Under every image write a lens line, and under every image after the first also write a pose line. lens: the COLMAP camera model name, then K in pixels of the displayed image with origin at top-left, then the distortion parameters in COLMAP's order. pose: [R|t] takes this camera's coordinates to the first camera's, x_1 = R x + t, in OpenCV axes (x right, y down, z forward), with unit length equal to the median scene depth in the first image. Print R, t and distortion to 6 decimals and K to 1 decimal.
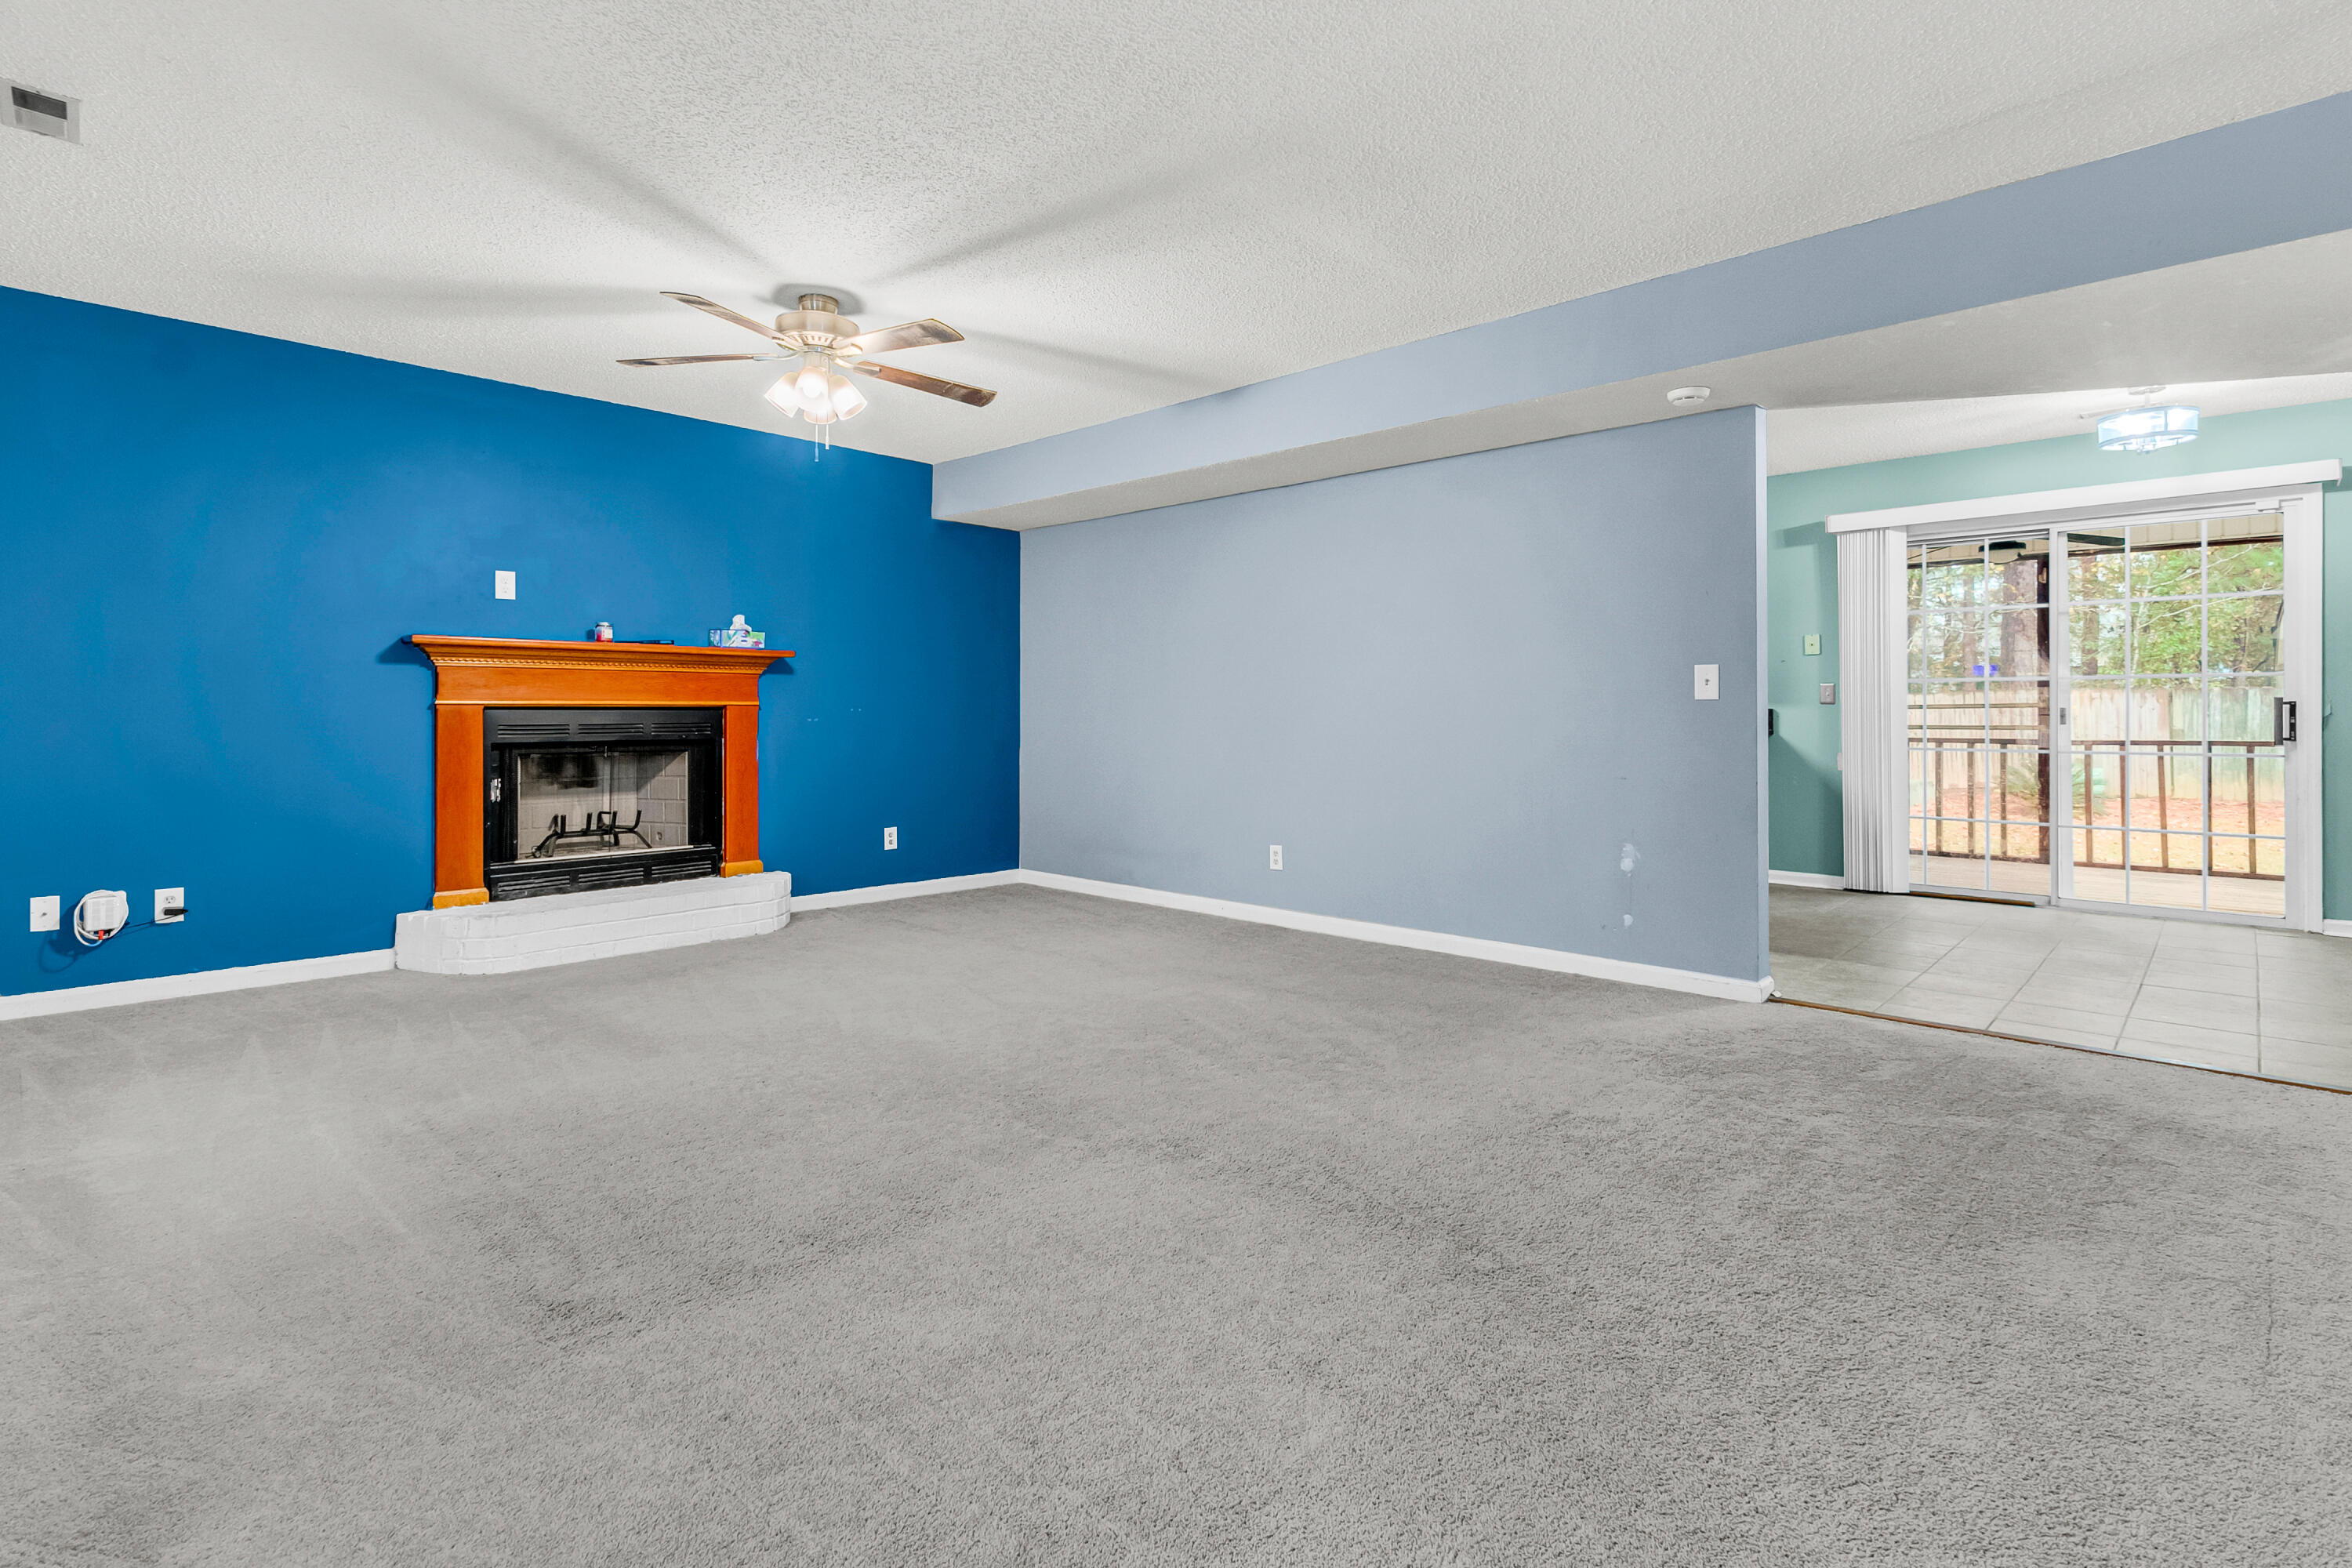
lens RADIAL K [[1112.2, 0, 1175.9], [0, 1112.2, 710.5], [0, 0, 1]] dist [-0.000583, -0.000184]
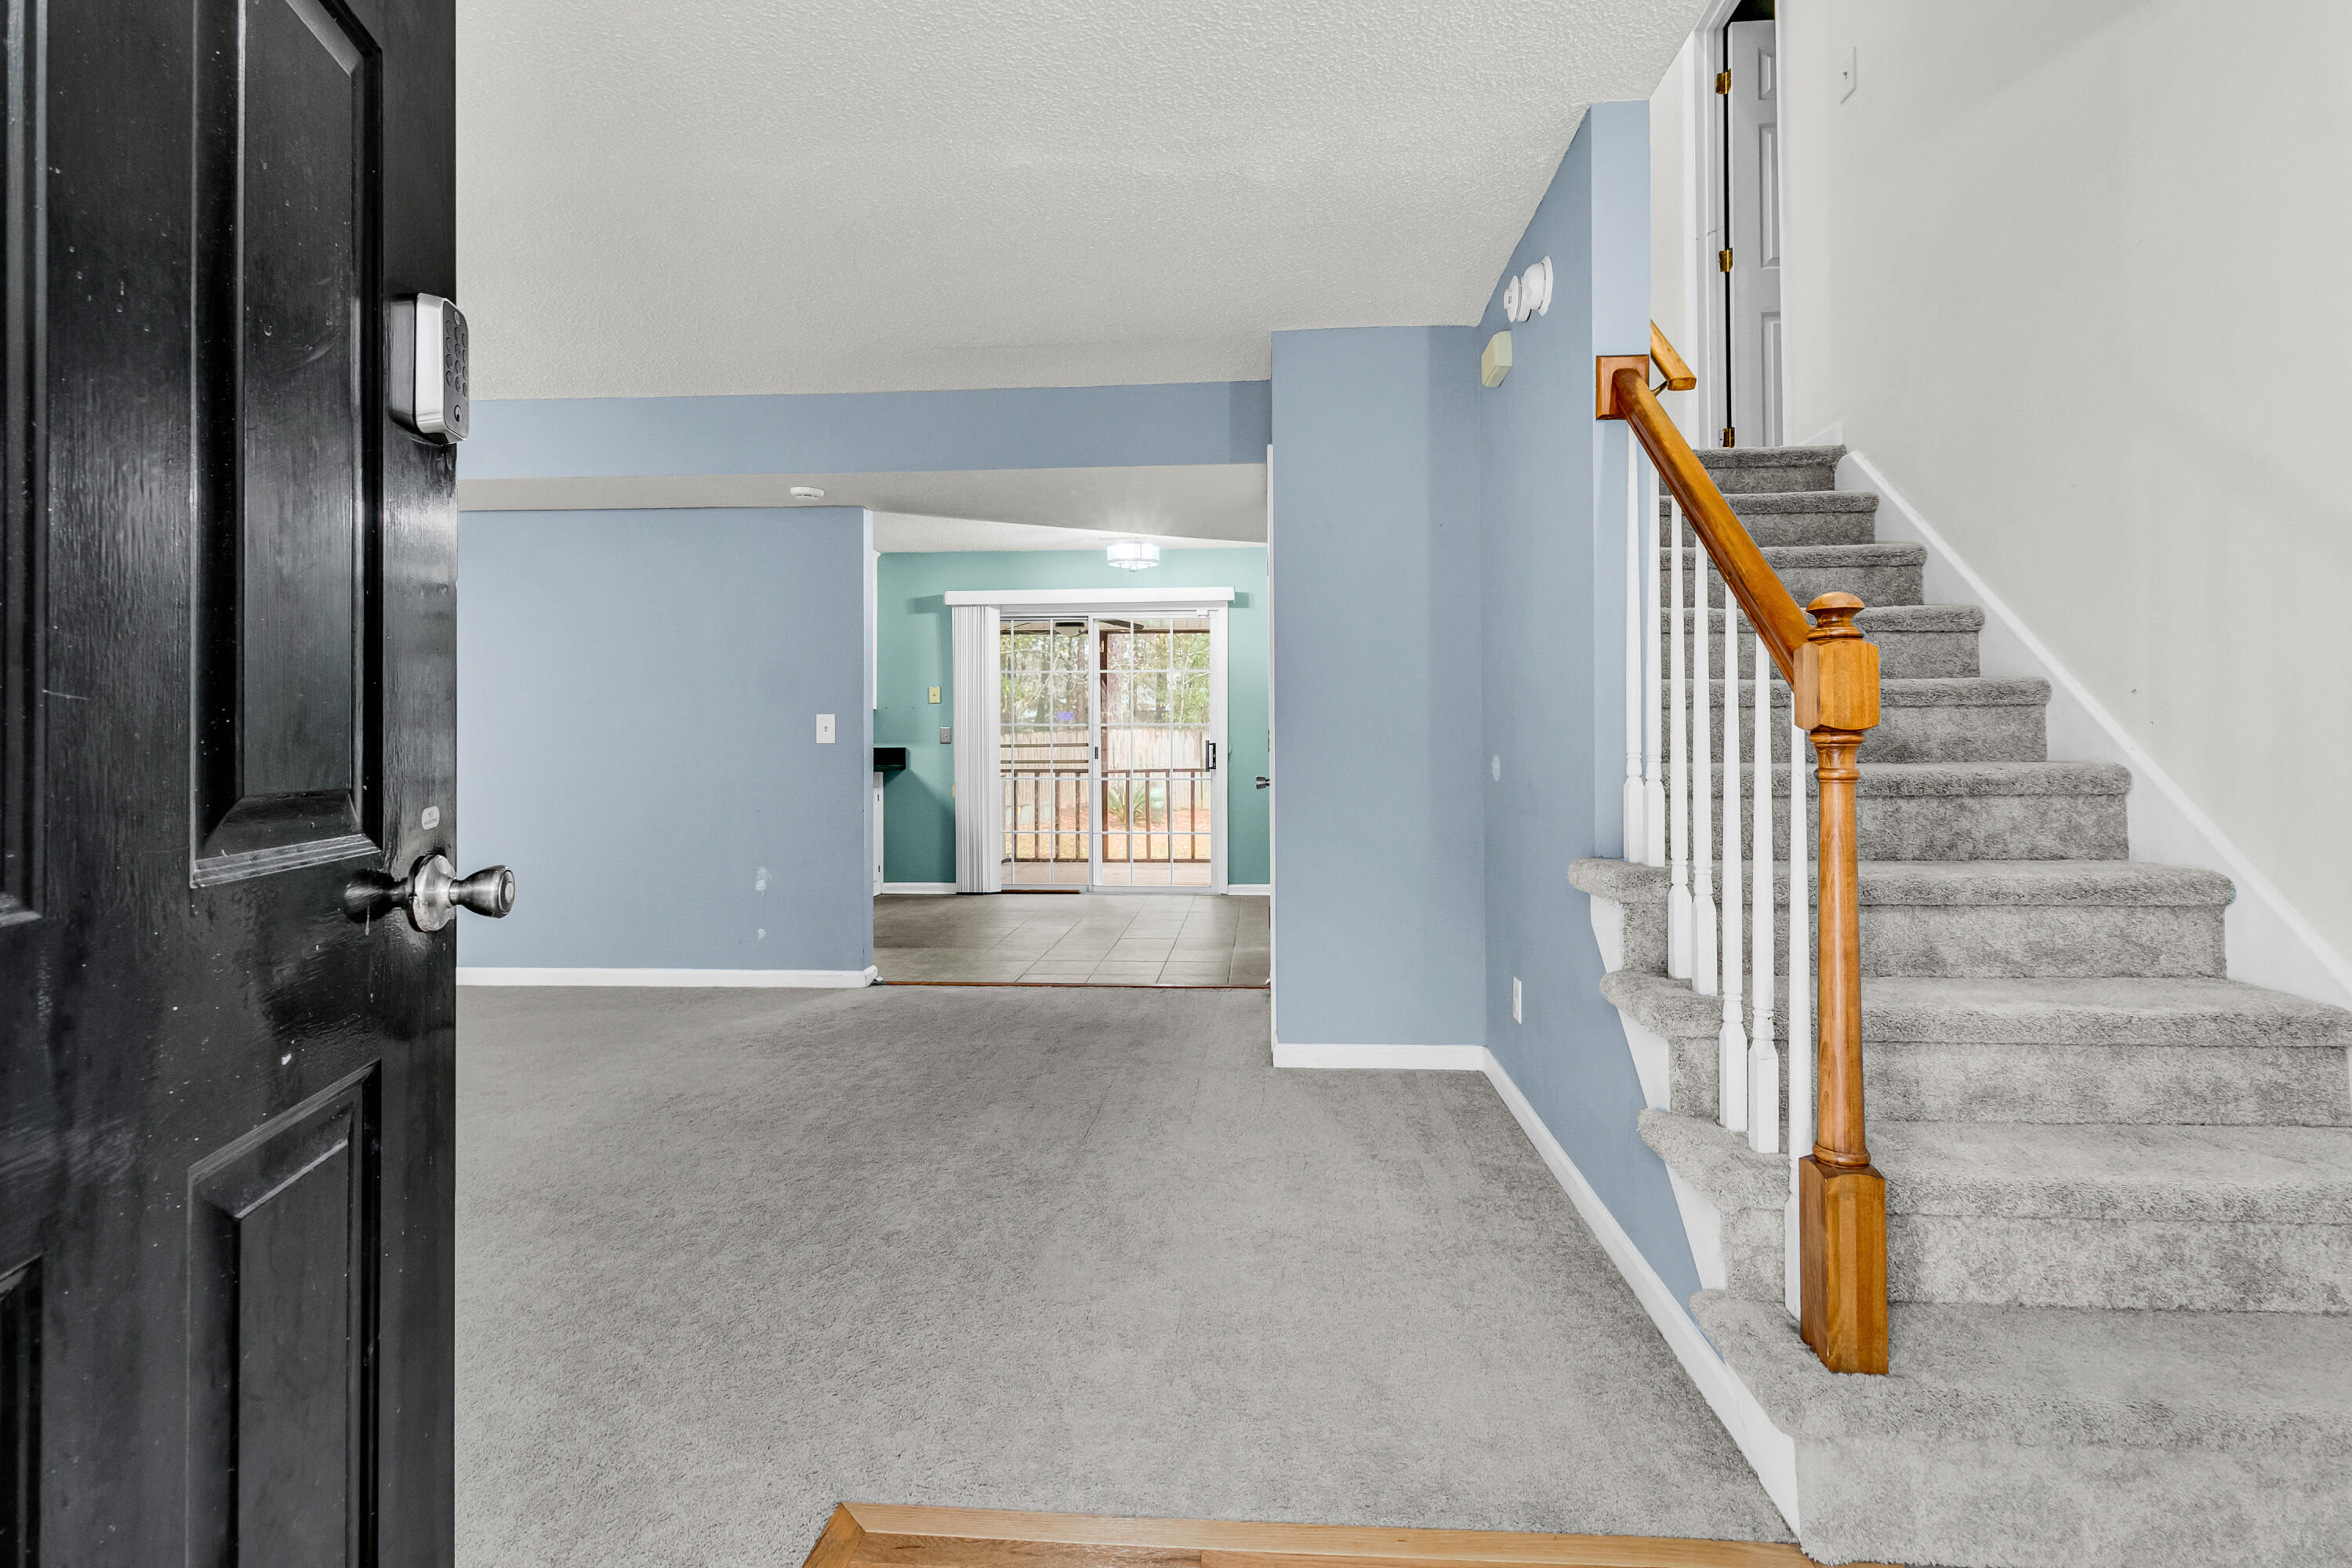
lens RADIAL K [[1108.0, 0, 1190.8], [0, 1108.0, 743.5], [0, 0, 1]] dist [0.000045, 0.000242]
pose [[0.762238, 0.000673, 0.647296, 0.000617], [-0.000375, 1.000000, -0.000598, -0.007058], [-0.647296, 0.000213, 0.762238, -0.135873]]
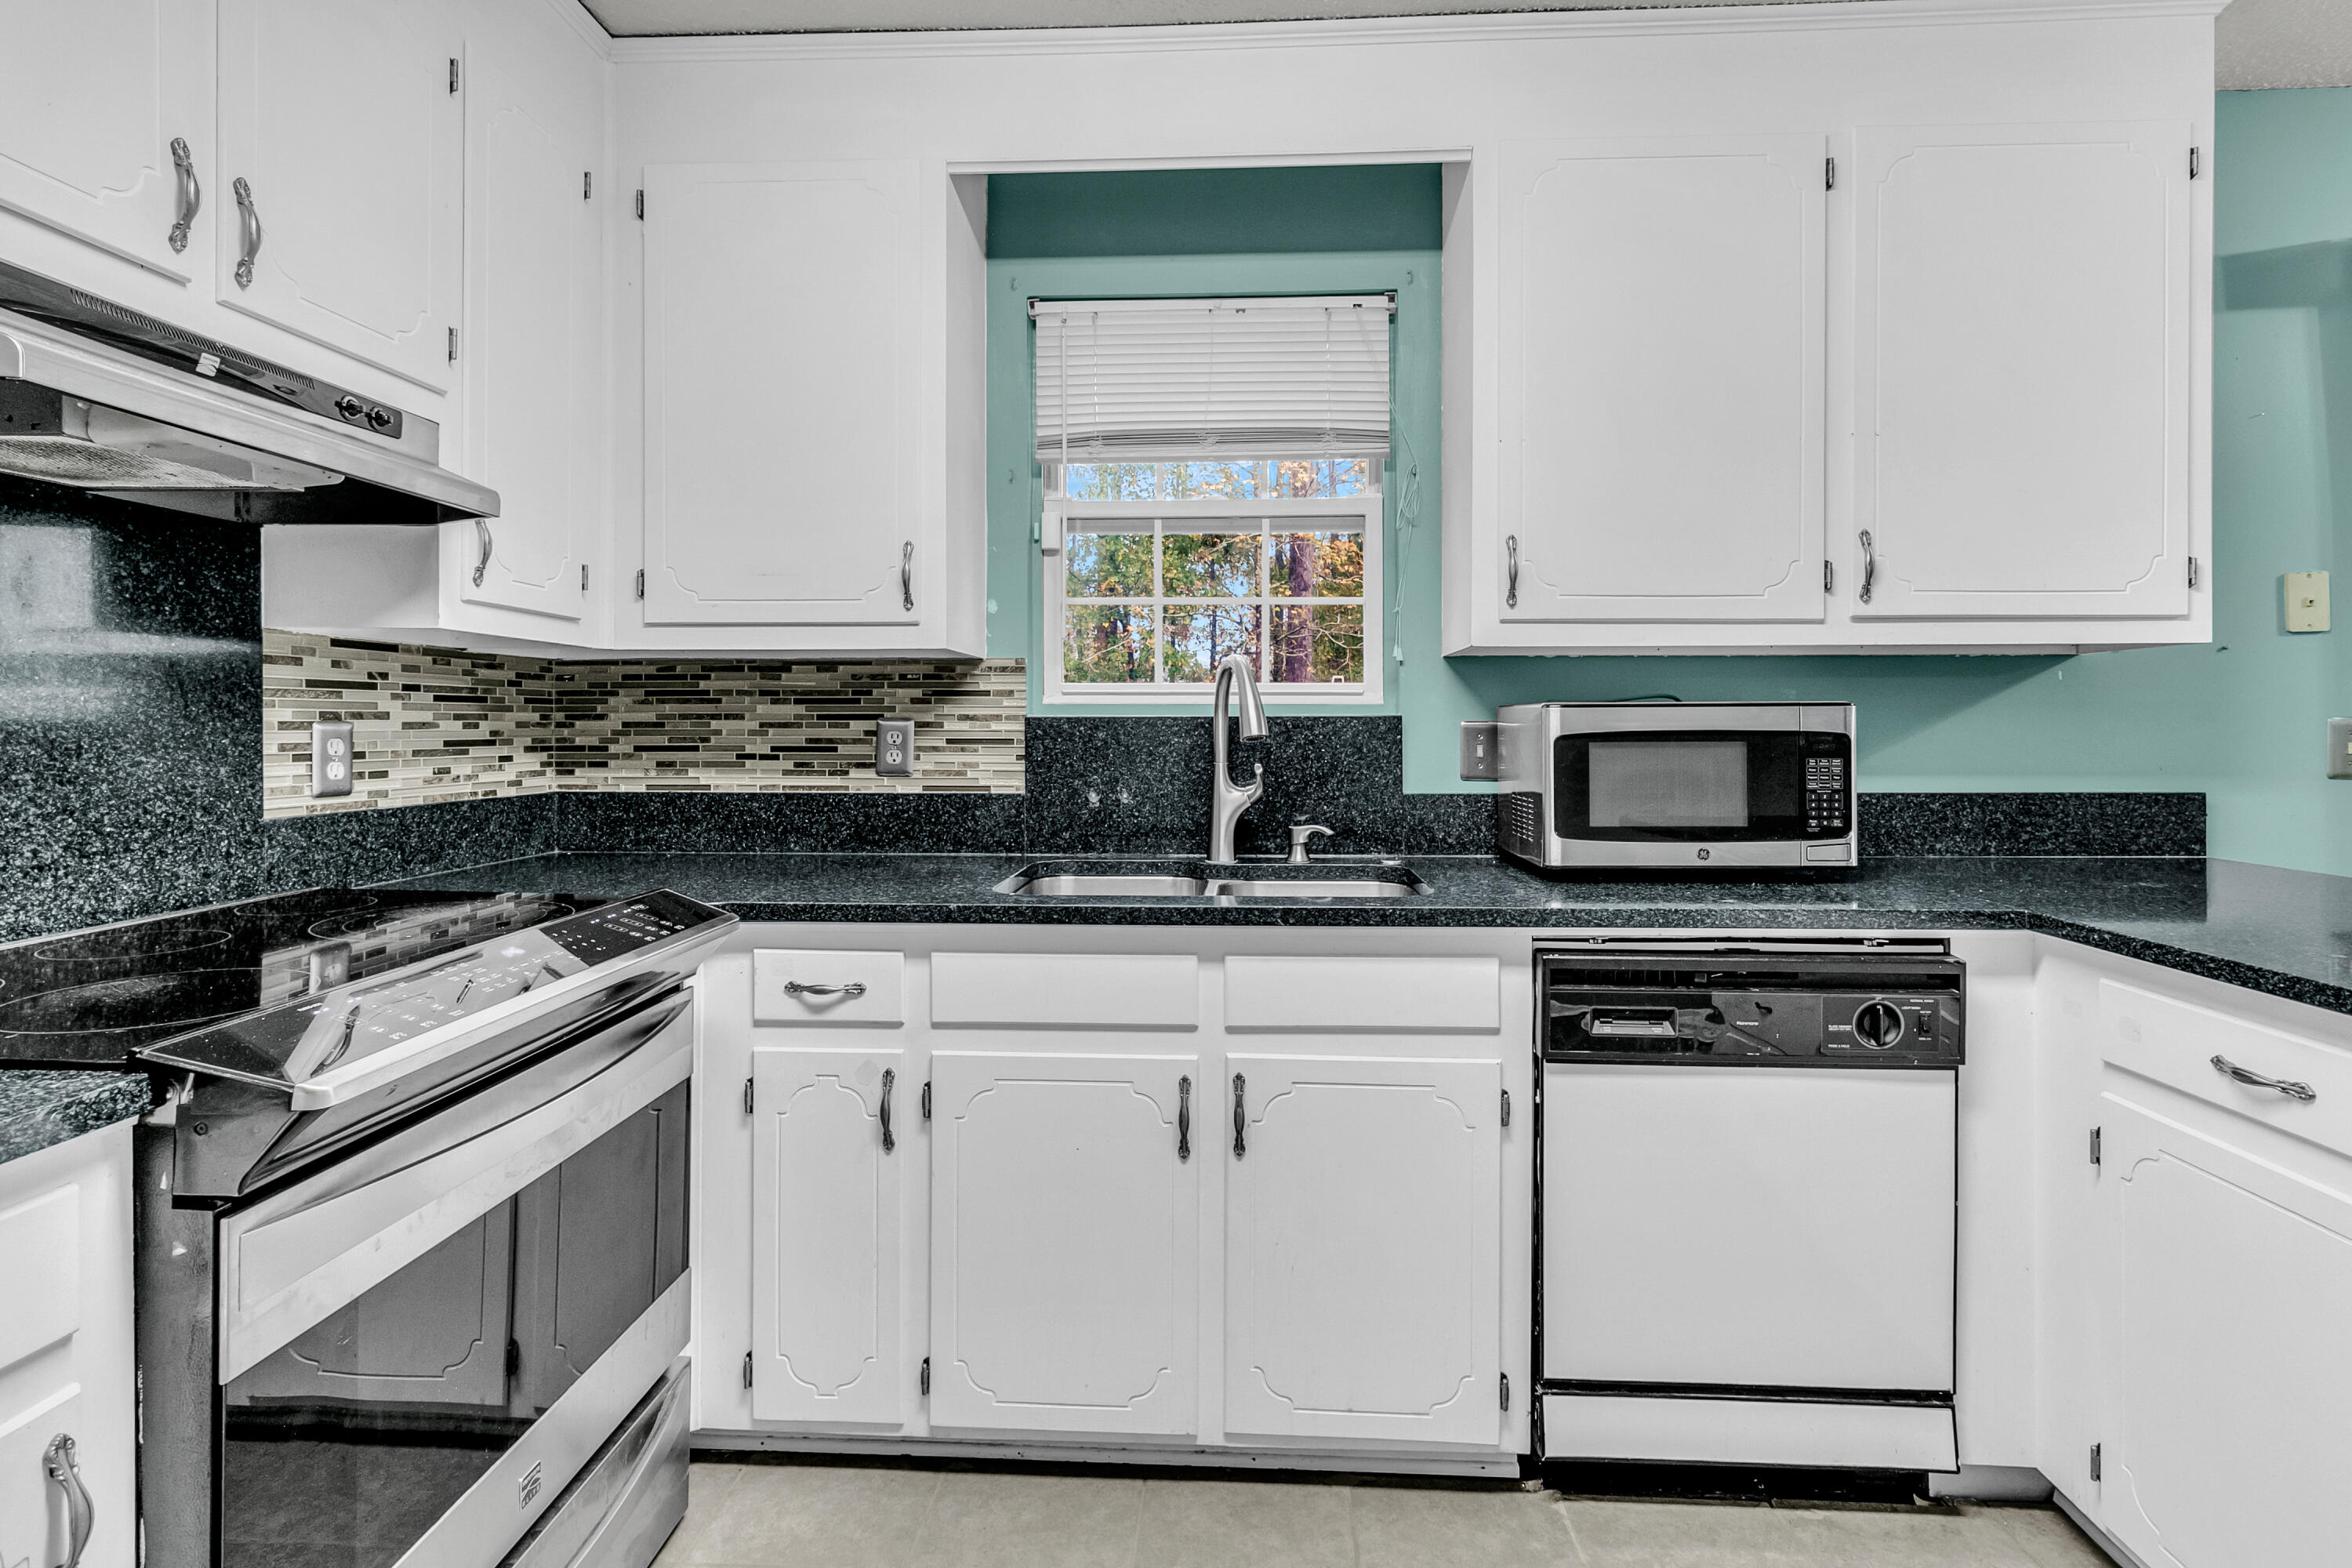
lens RADIAL K [[1110.8, 0, 1169.9], [0, 1110.8, 731.0], [0, 0, 1]] dist [-0.001273, -0.000036]
pose [[0.760886, -0.000886, 0.648884, 0.116970], [-0.001047, 0.999996, 0.002593, -0.026647], [-0.648884, -0.002652, 0.760883, 1.243497]]
